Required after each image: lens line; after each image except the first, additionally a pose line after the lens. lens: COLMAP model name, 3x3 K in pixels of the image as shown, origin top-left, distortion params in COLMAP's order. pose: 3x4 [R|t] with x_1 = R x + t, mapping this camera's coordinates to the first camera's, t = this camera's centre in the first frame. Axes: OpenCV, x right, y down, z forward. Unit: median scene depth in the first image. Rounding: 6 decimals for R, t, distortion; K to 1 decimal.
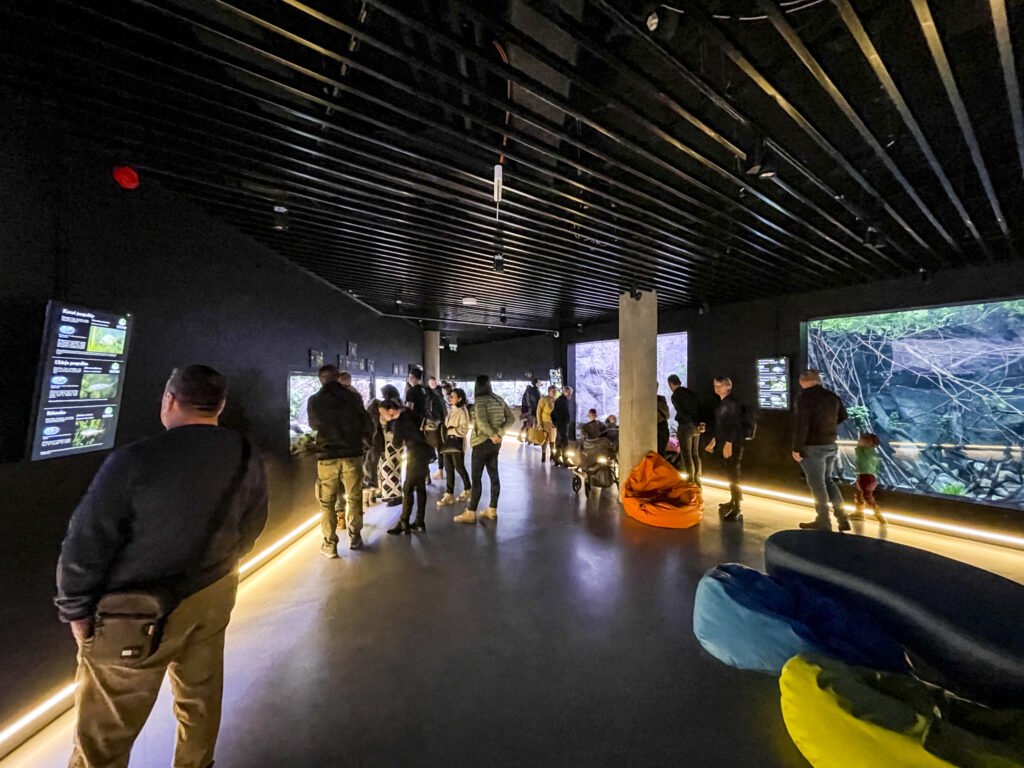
lens RADIAL K [[412.1, 0, 510.5], [0, 412.1, 381.4], [0, 0, 1]] dist [-0.003335, 0.000556]
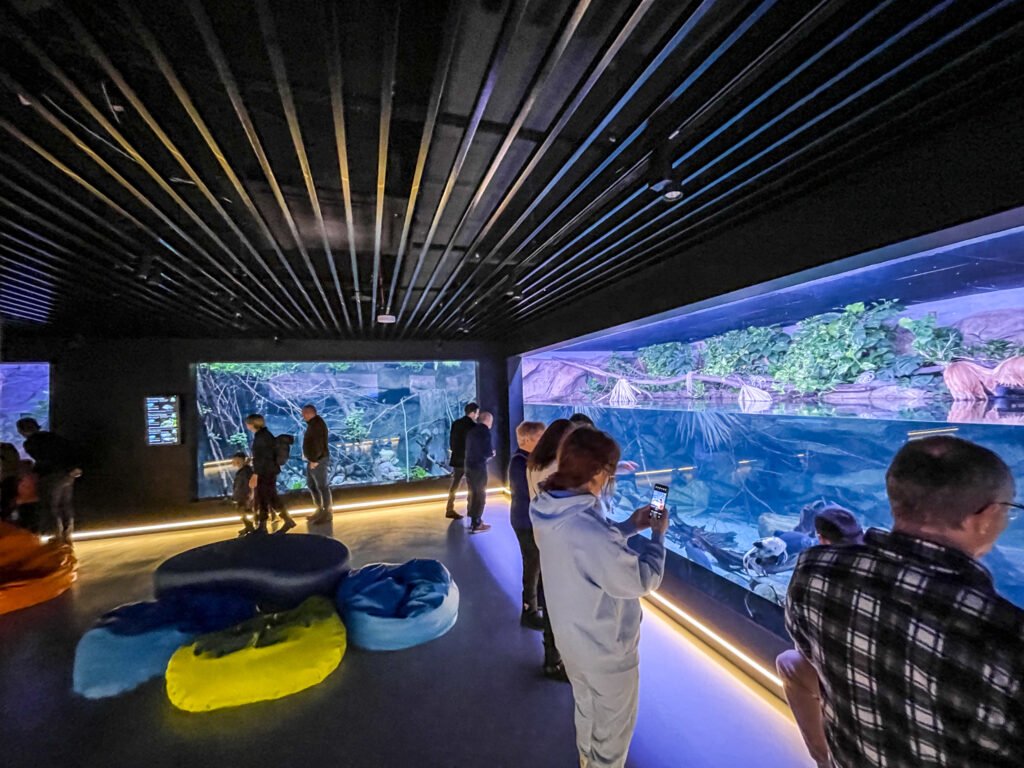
lens RADIAL K [[412.1, 0, 510.6], [0, 412.1, 379.2], [0, 0, 1]] dist [-0.003335, 0.000556]
pose [[0.301595, 0.023011, 0.953158, -0.097087], [0.024864, 0.999179, -0.031989, -0.044994], [-0.953112, 0.033347, 0.300775, -0.163679]]
